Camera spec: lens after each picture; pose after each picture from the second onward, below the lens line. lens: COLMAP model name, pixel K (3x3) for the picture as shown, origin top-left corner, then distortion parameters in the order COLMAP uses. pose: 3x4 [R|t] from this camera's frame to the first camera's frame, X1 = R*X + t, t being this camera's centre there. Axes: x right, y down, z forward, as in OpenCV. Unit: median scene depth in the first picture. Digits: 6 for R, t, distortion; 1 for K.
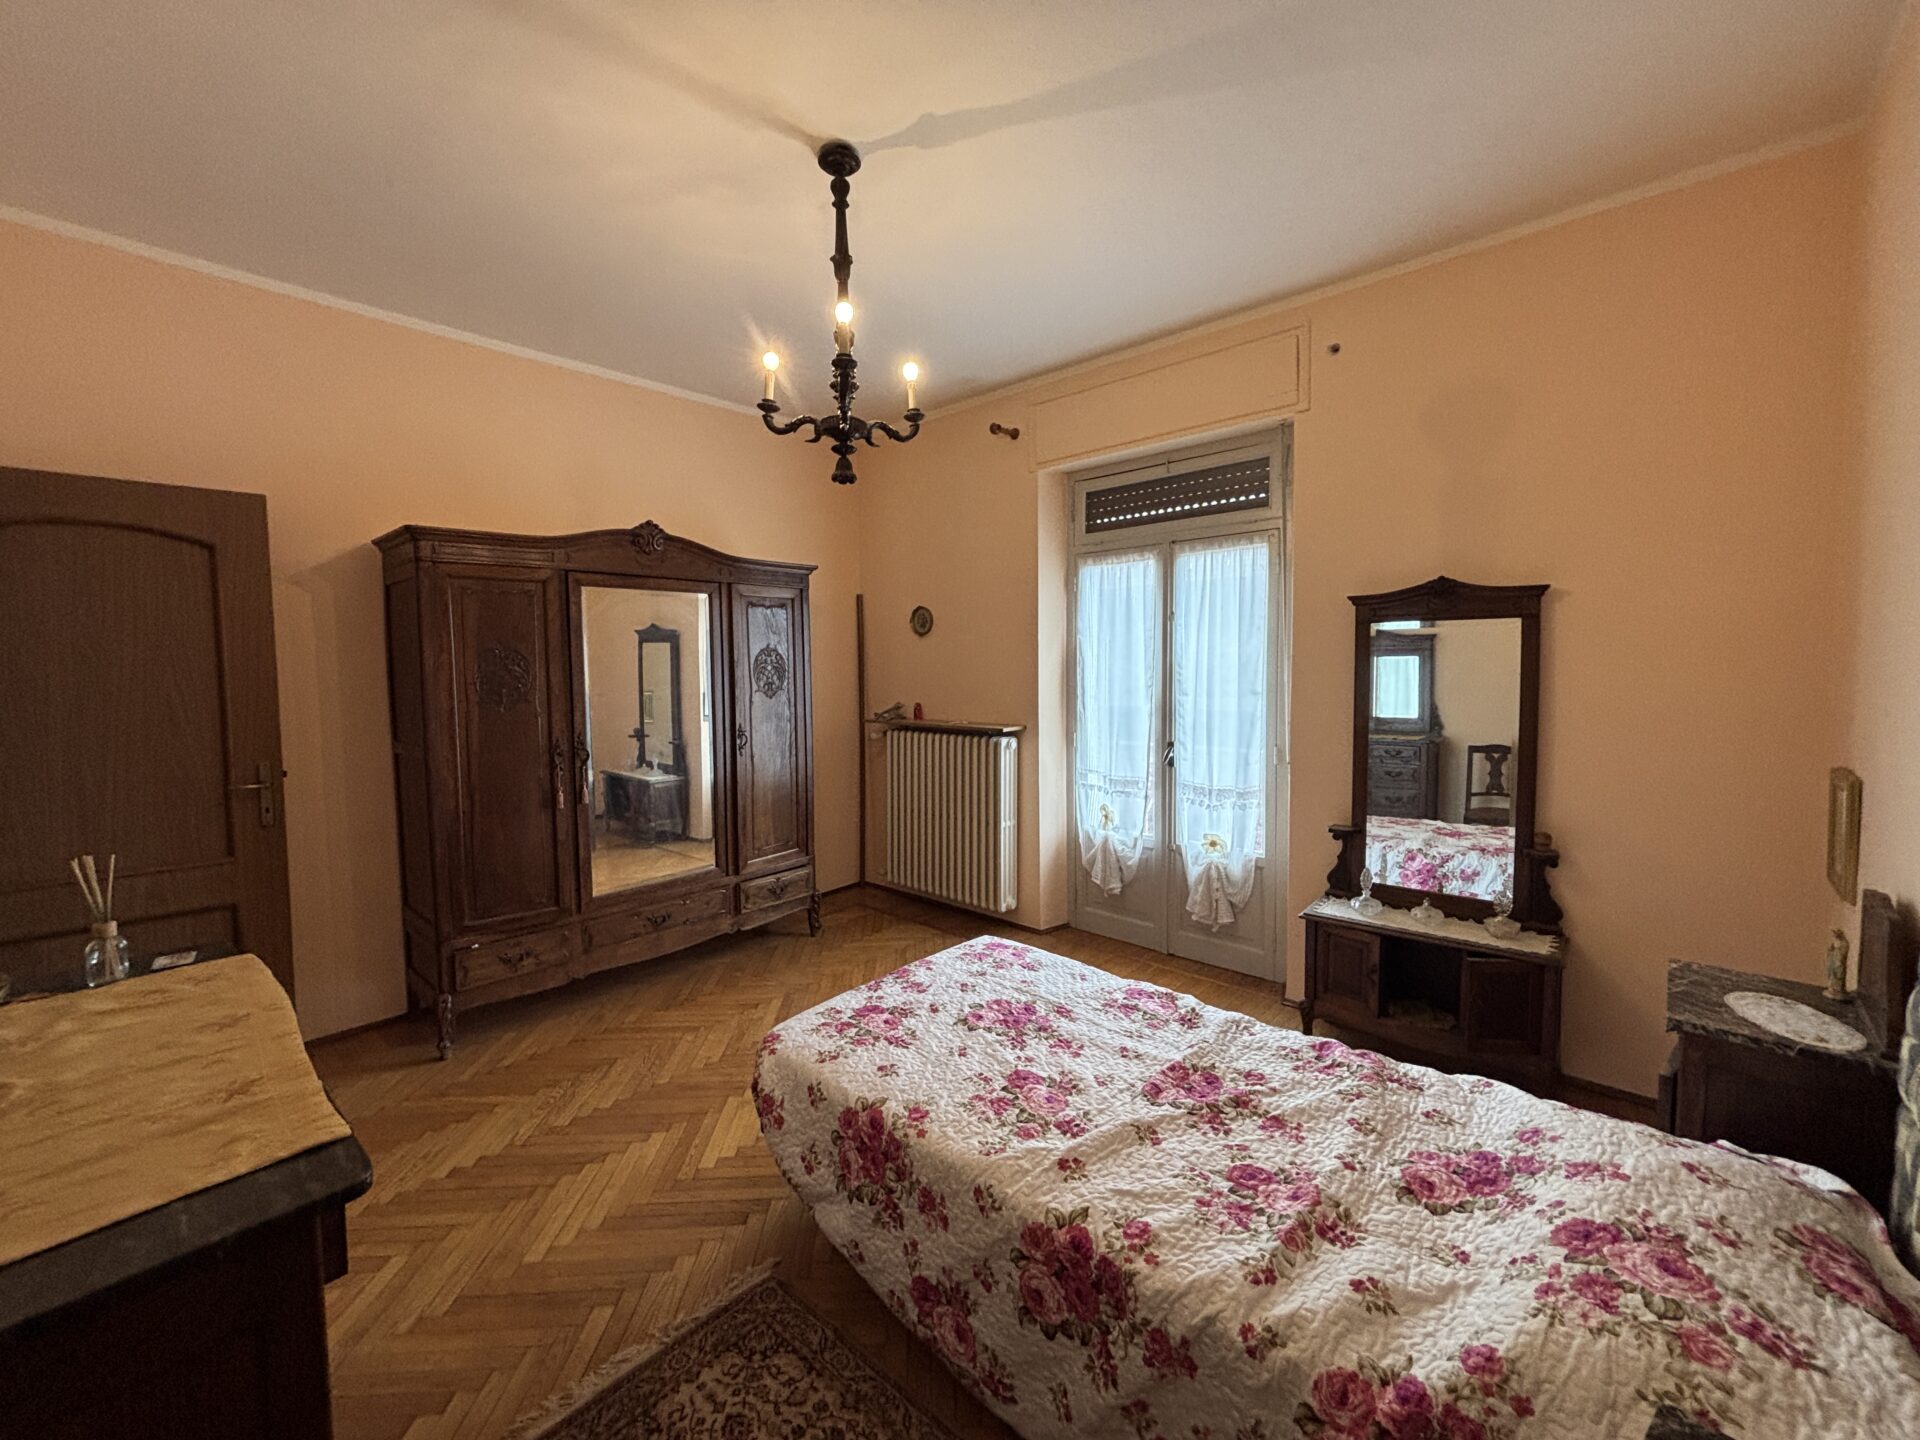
lens RADIAL K [[771.9, 0, 957.8], [0, 771.9, 704.2], [0, 0, 1]] dist [-0.001311, 0.000010]
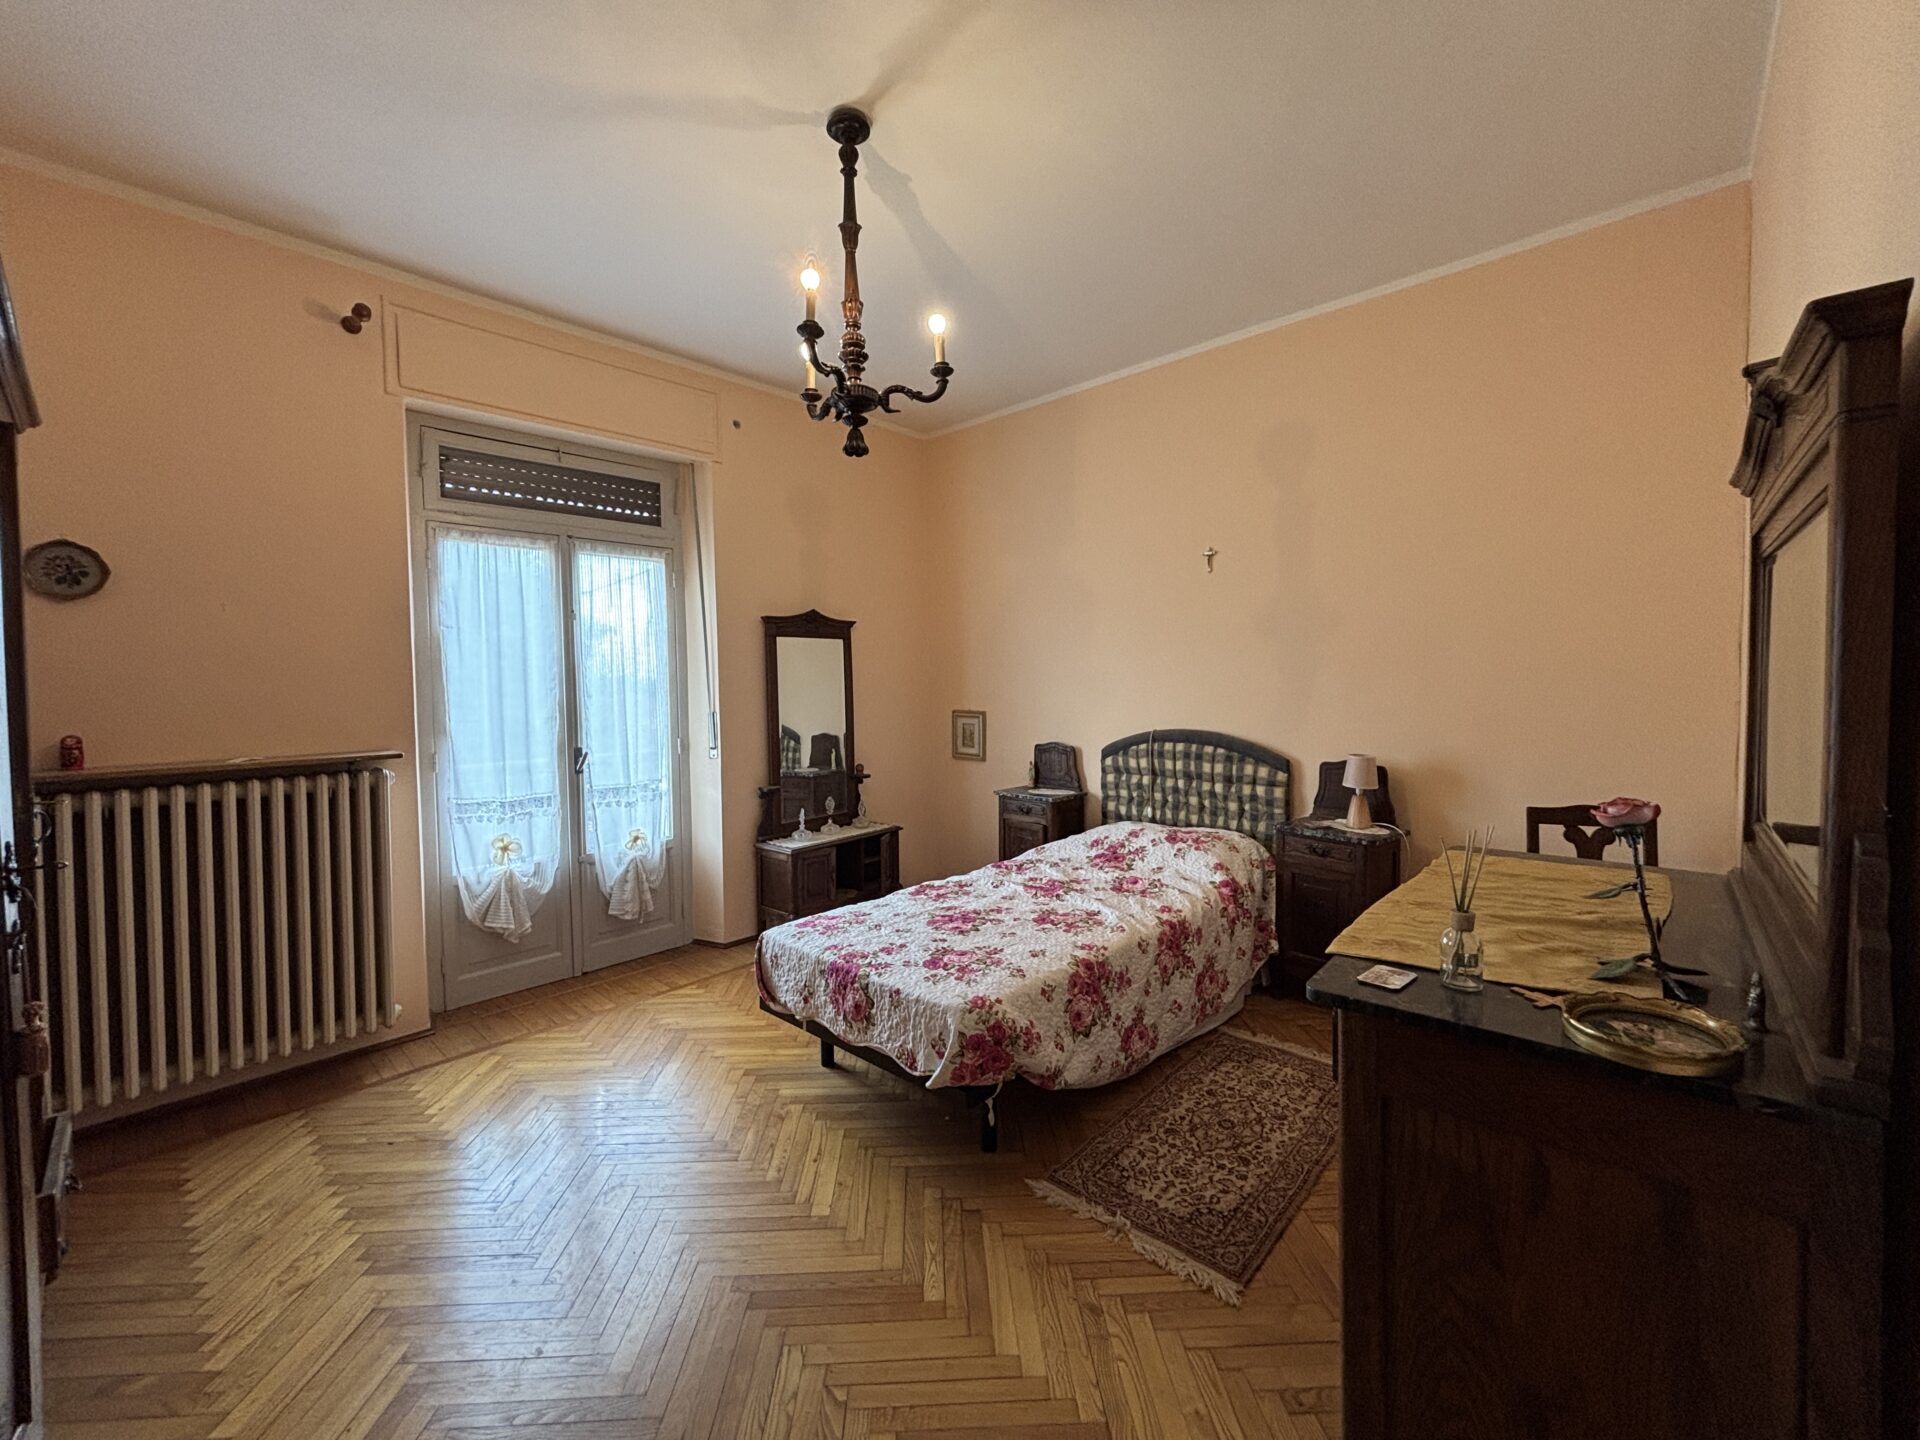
lens RADIAL K [[769.7, 0, 955.5], [0, 769.7, 696.7], [0, 0, 1]] dist [0.014879, -0.000064]
pose [[0.019491, -0.013271, 0.999722, -1.017351], [0.072419, 0.997304, 0.011827, 0.013650], [-0.997184, 0.072169, 0.020399, 0.794326]]
